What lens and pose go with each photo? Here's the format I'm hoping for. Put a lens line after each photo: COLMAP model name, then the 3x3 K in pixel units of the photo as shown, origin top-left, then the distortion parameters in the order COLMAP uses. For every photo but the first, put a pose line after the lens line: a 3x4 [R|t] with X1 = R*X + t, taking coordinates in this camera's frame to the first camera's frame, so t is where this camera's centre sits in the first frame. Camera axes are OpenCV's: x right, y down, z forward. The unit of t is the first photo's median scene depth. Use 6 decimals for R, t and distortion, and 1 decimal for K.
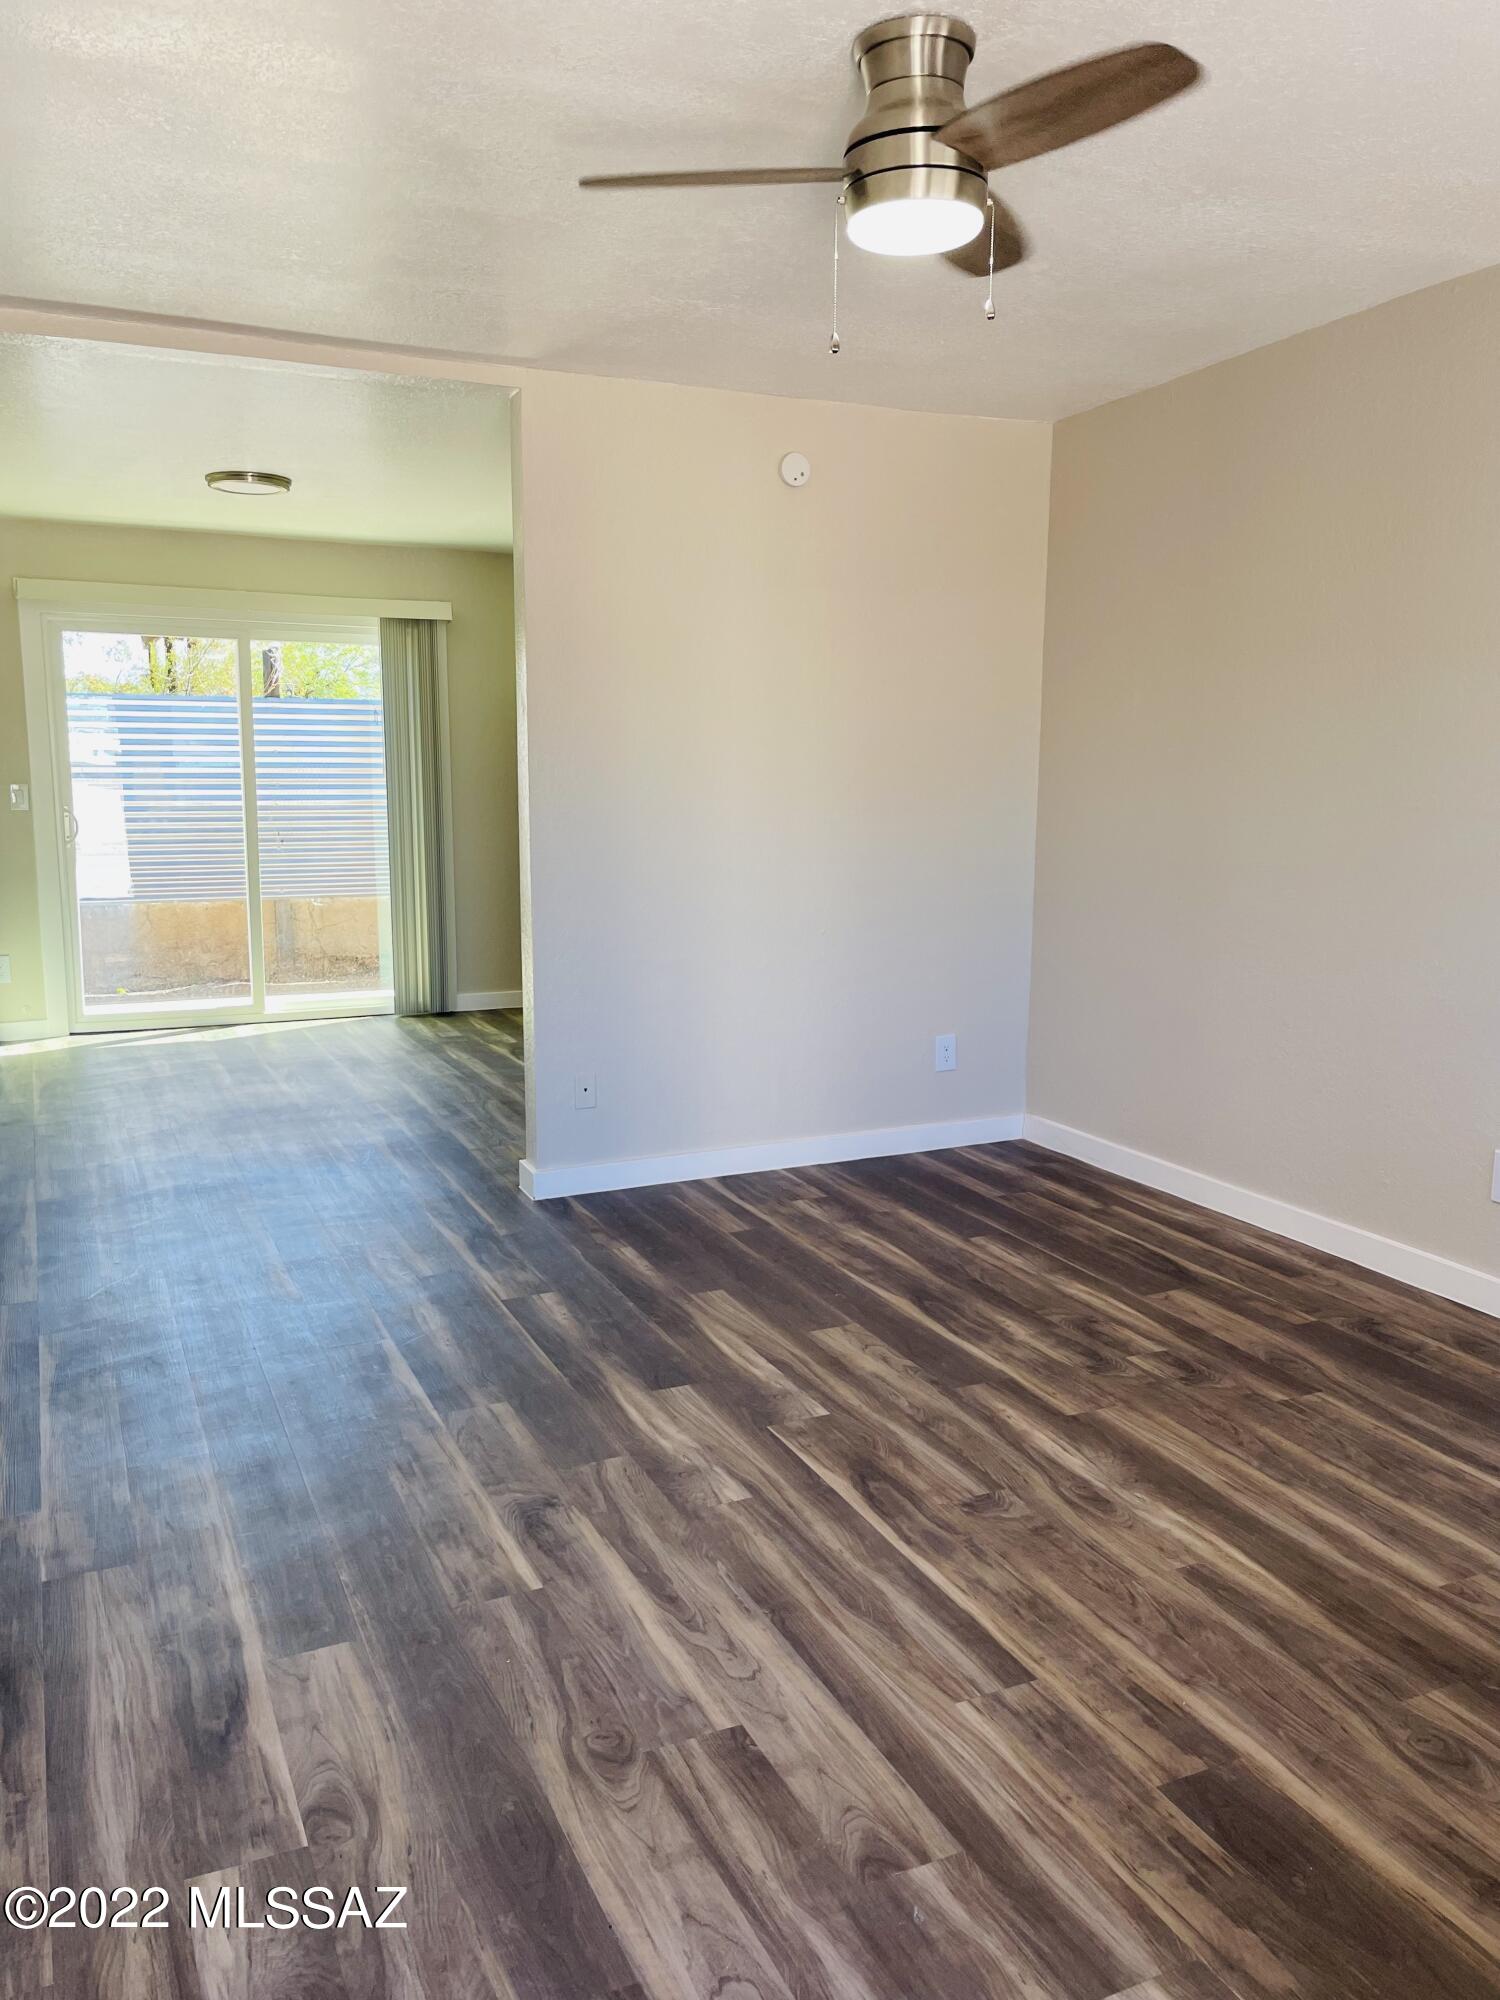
lens RADIAL K [[1519.3, 0, 746.4], [0, 1519.3, 992.6], [0, 0, 1]] dist [0.089385, -0.113772]
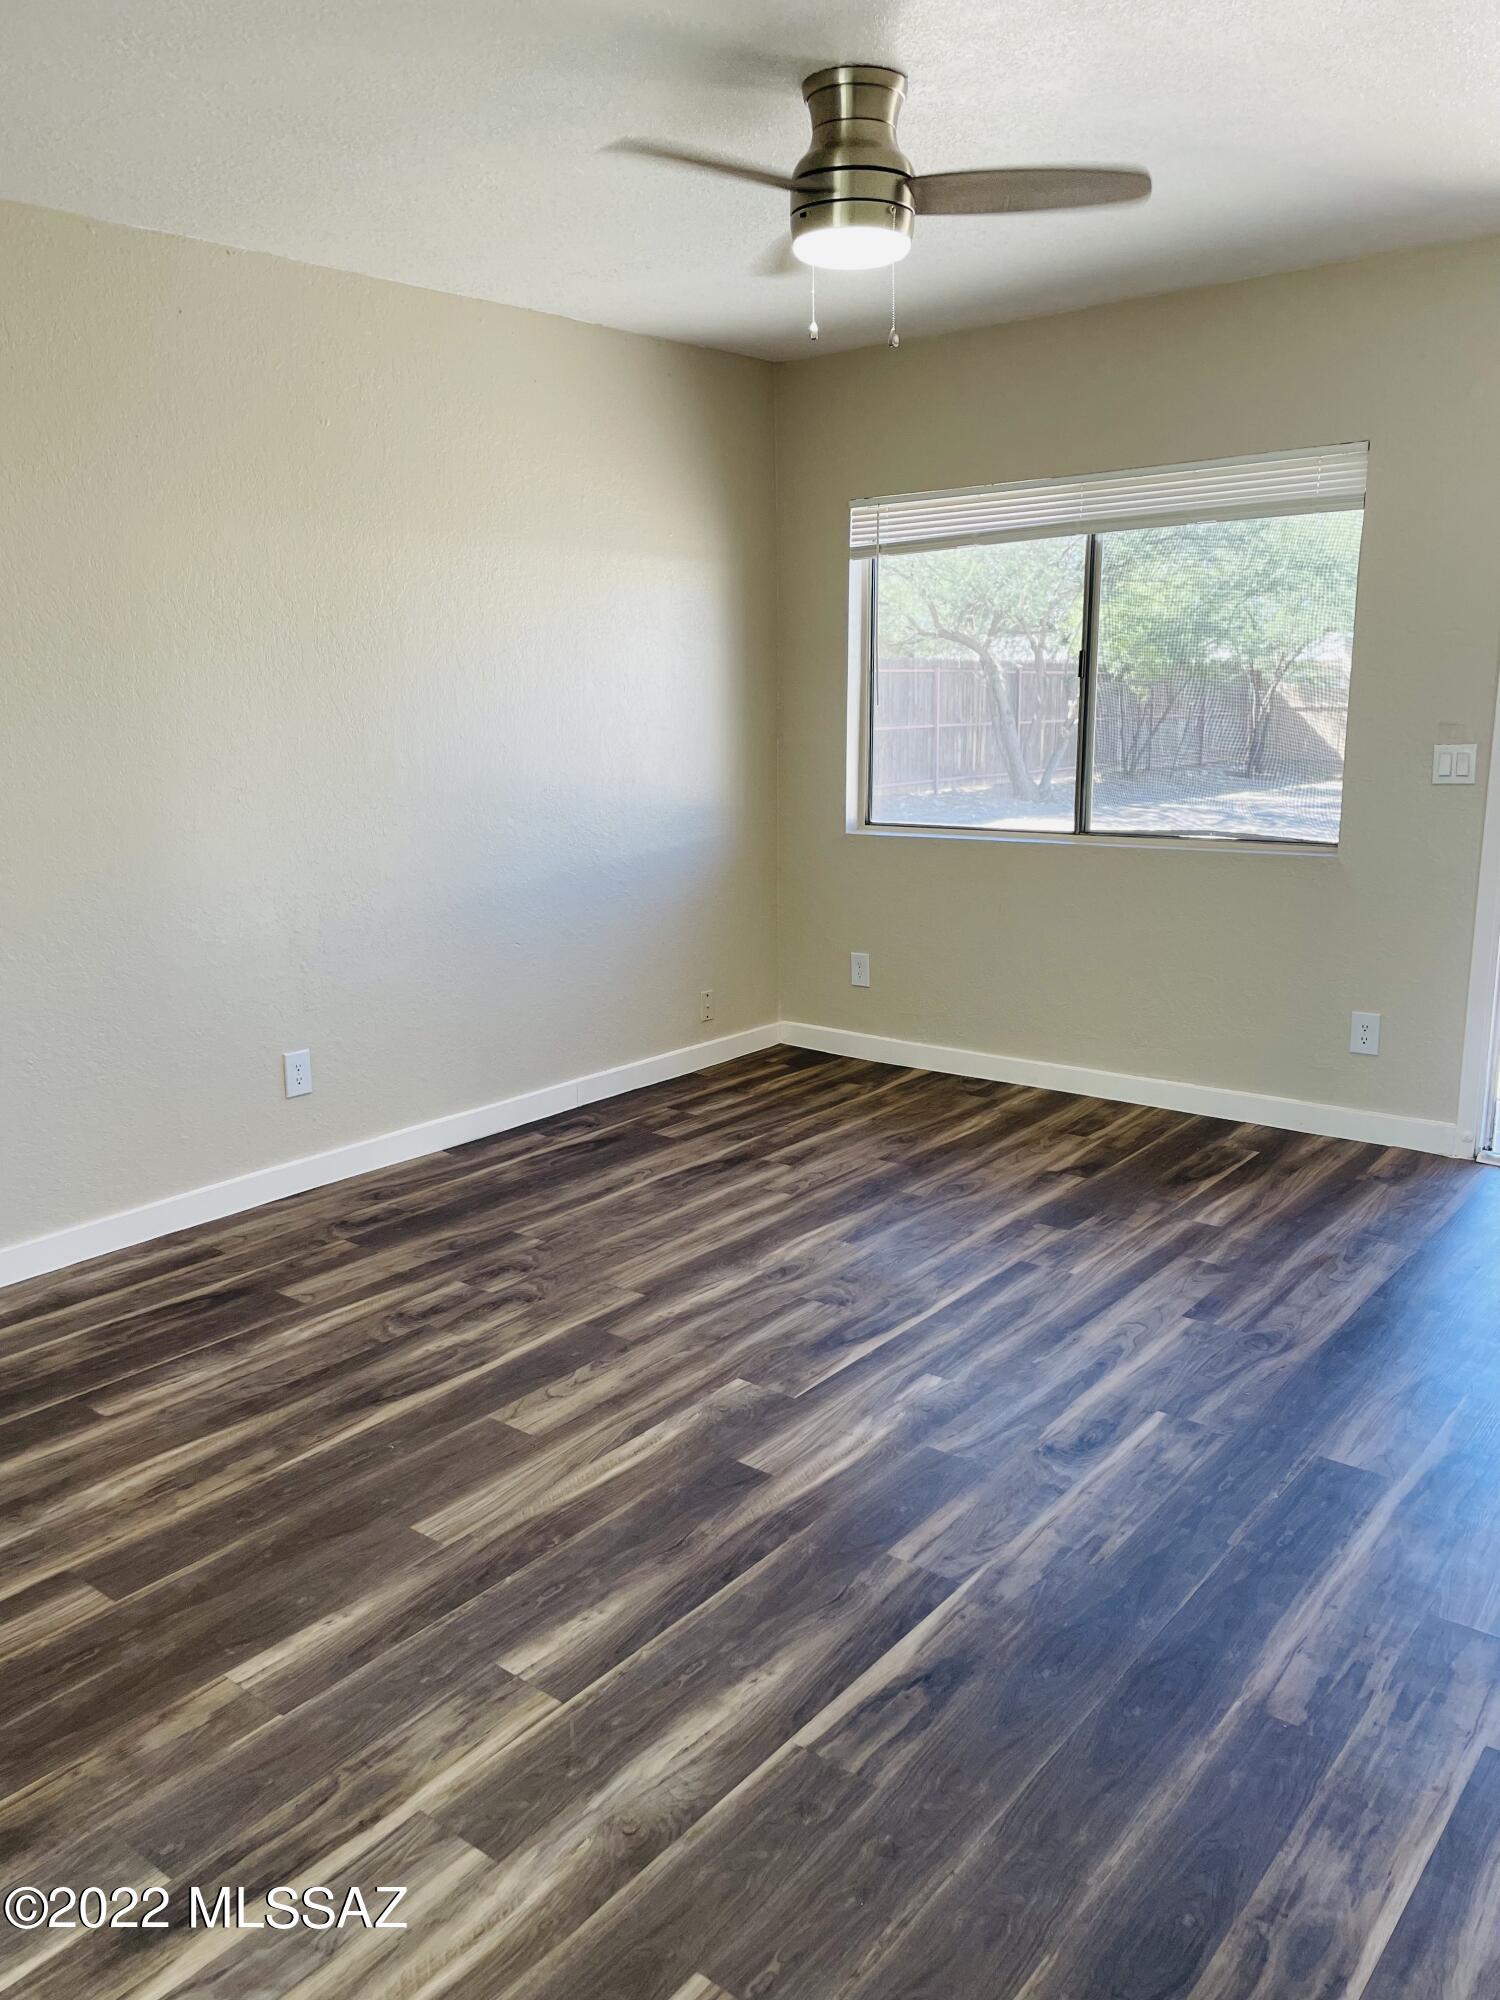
lens RADIAL K [[1519.3, 0, 752.4], [0, 1519.3, 999.3], [0, 0, 1]] dist [0.089385, -0.113772]
pose [[-0.447866, -0.178928, 0.876014, -0.770522], [0.150936, 0.950580, 0.271324, -0.224719], [-0.881269, 0.253739, -0.398725, 1.320160]]
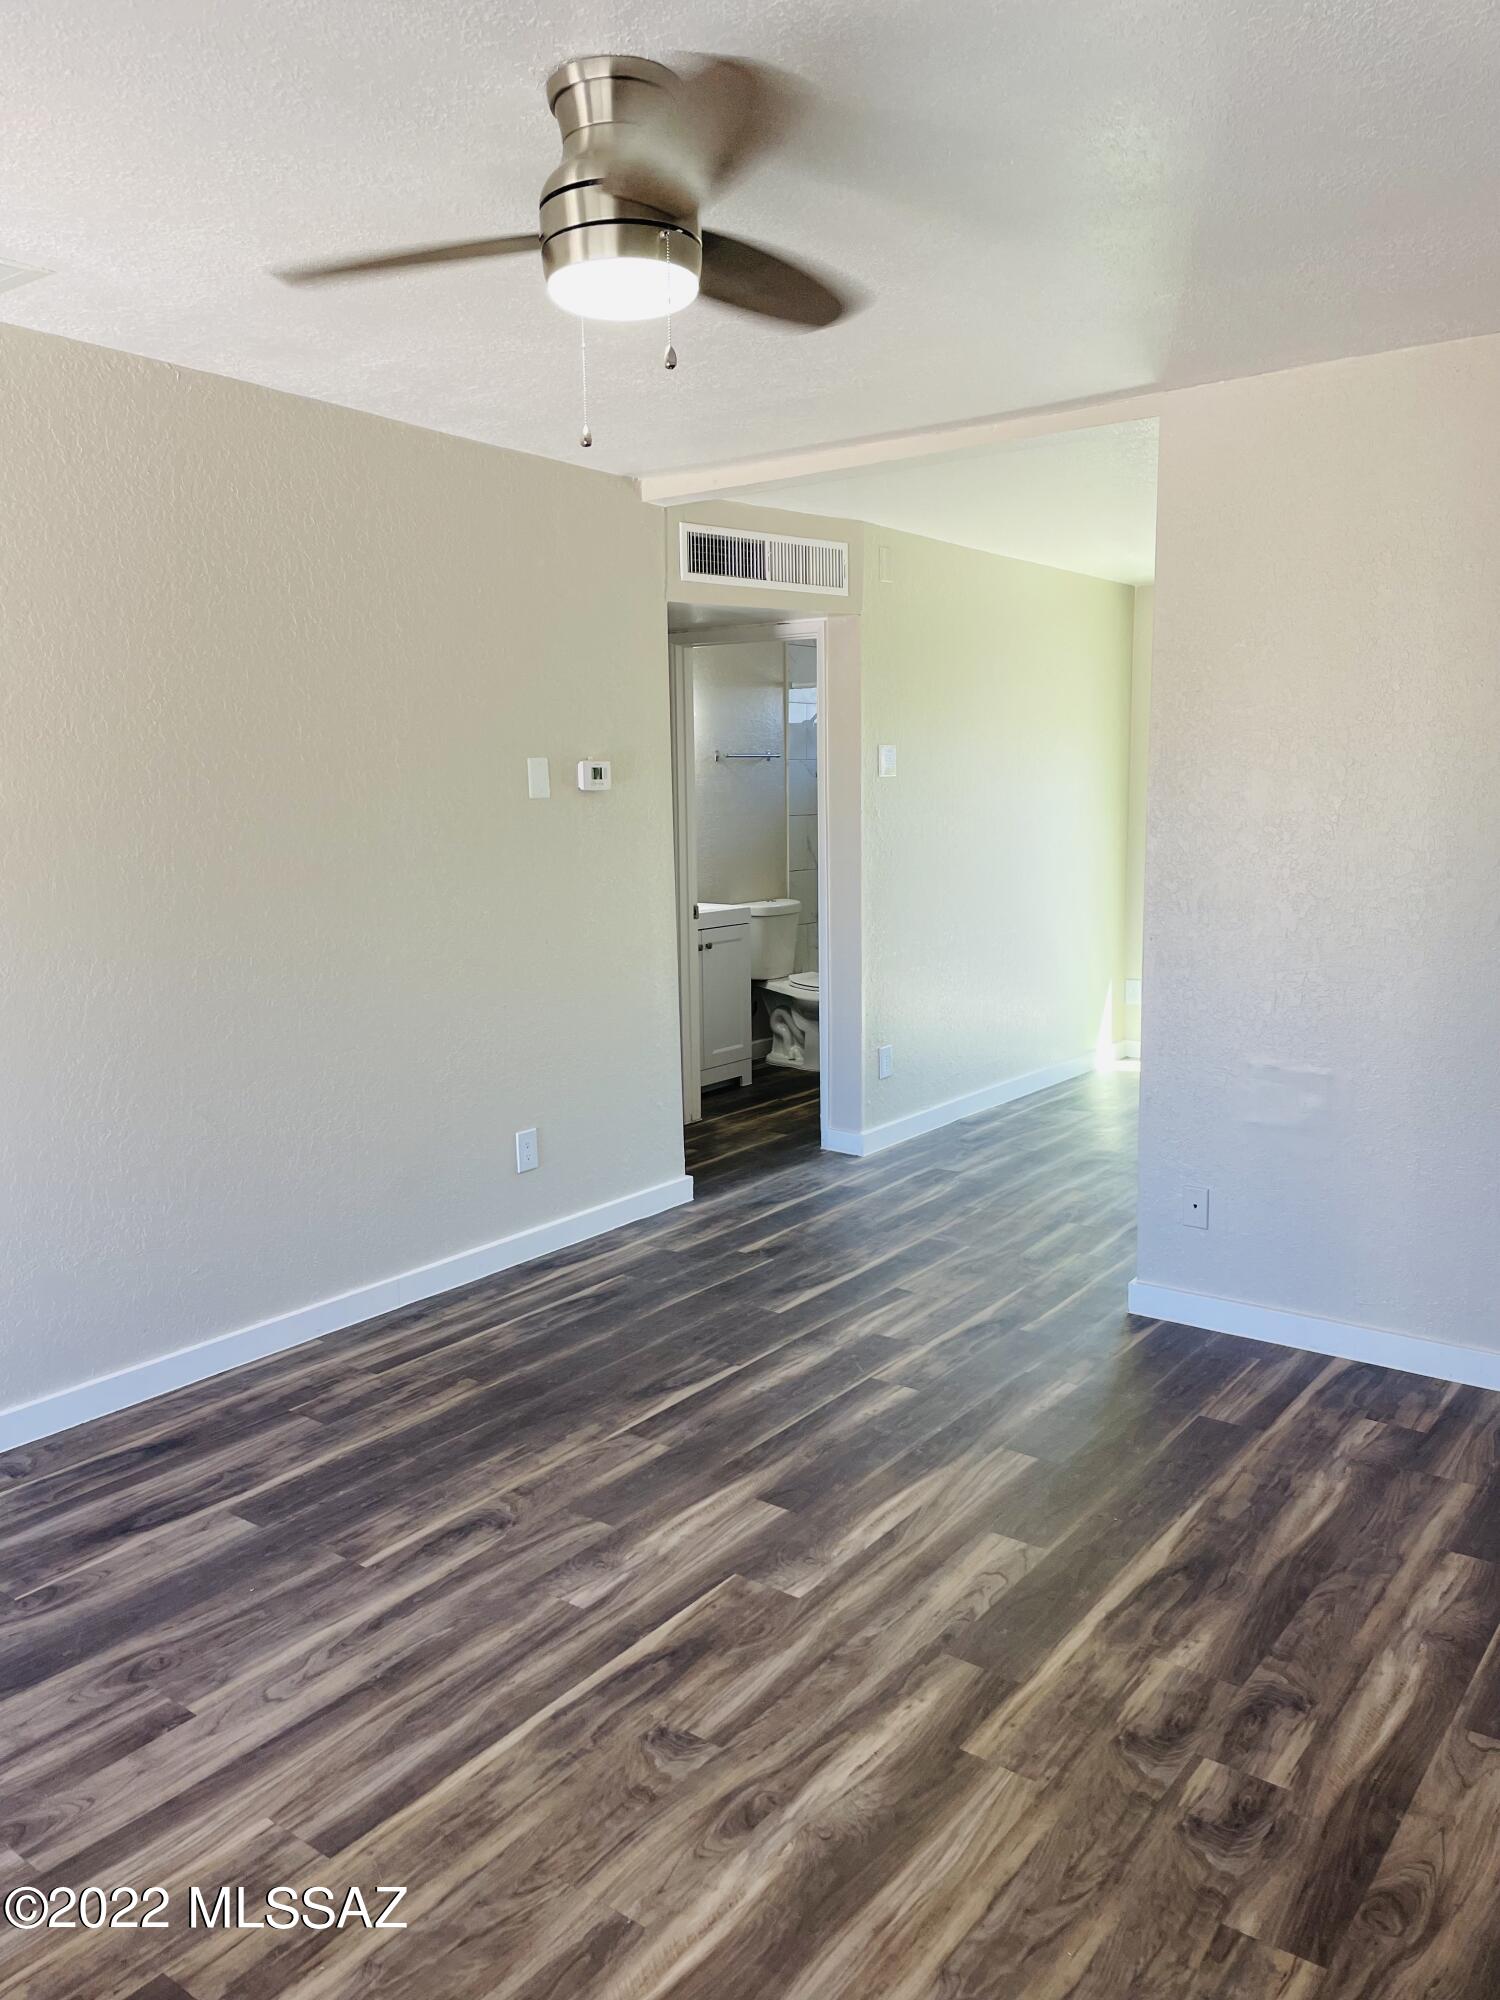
lens RADIAL K [[1519.3, 0, 744.8], [0, 1519.3, 992.5], [0, 0, 1]] dist [0.089385, -0.113772]
pose [[0.467595, 0.114031, -0.876557, 0.770475], [-0.118221, 0.990803, 0.065829, -0.122354], [0.876002, 0.072846, 0.476775, 0.525875]]
